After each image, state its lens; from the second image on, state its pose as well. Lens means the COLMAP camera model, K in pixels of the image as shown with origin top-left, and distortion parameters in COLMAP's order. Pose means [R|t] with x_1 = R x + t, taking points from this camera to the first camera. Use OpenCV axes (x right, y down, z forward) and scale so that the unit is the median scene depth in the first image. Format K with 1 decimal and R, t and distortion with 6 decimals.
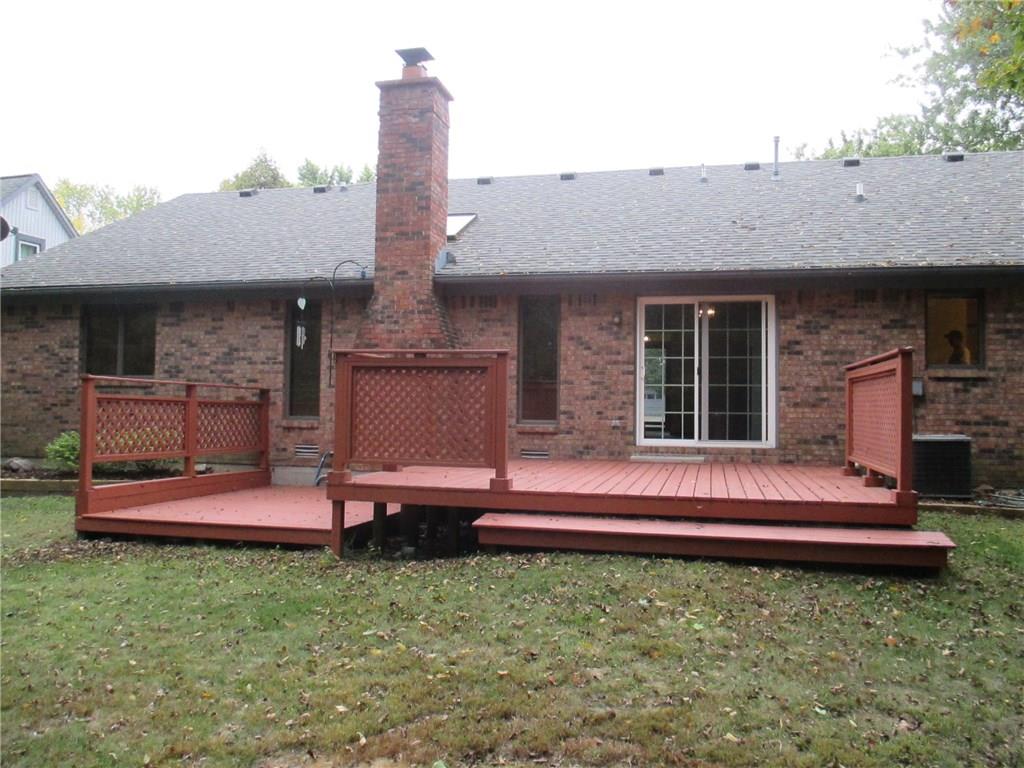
lens RADIAL K [[848.4, 0, 512.5], [0, 848.4, 389.2], [0, 0, 1]] dist [-0.055654, -0.012251]
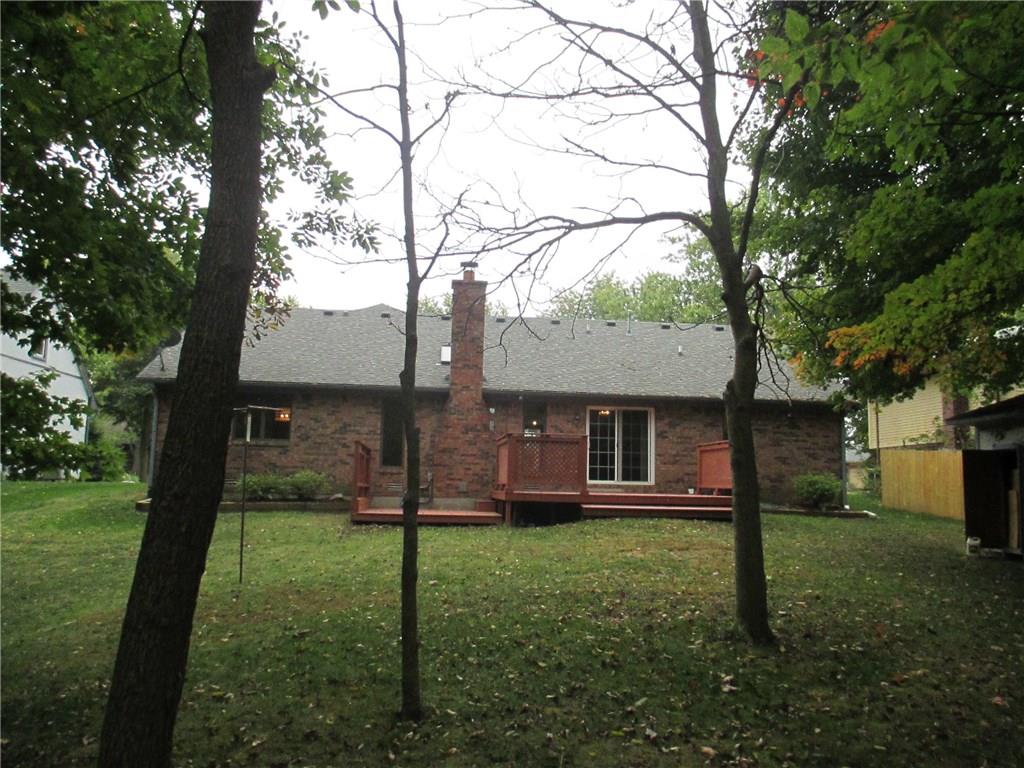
lens RADIAL K [[848.4, 0, 511.6], [0, 848.4, 382.1], [0, 0, 1]] dist [-0.055654, -0.012251]
pose [[0.946350, 0.047710, 0.319603, -0.616586], [-0.017615, 0.995187, -0.096401, 0.025310], [-0.322664, 0.085599, 0.942635, -0.741314]]
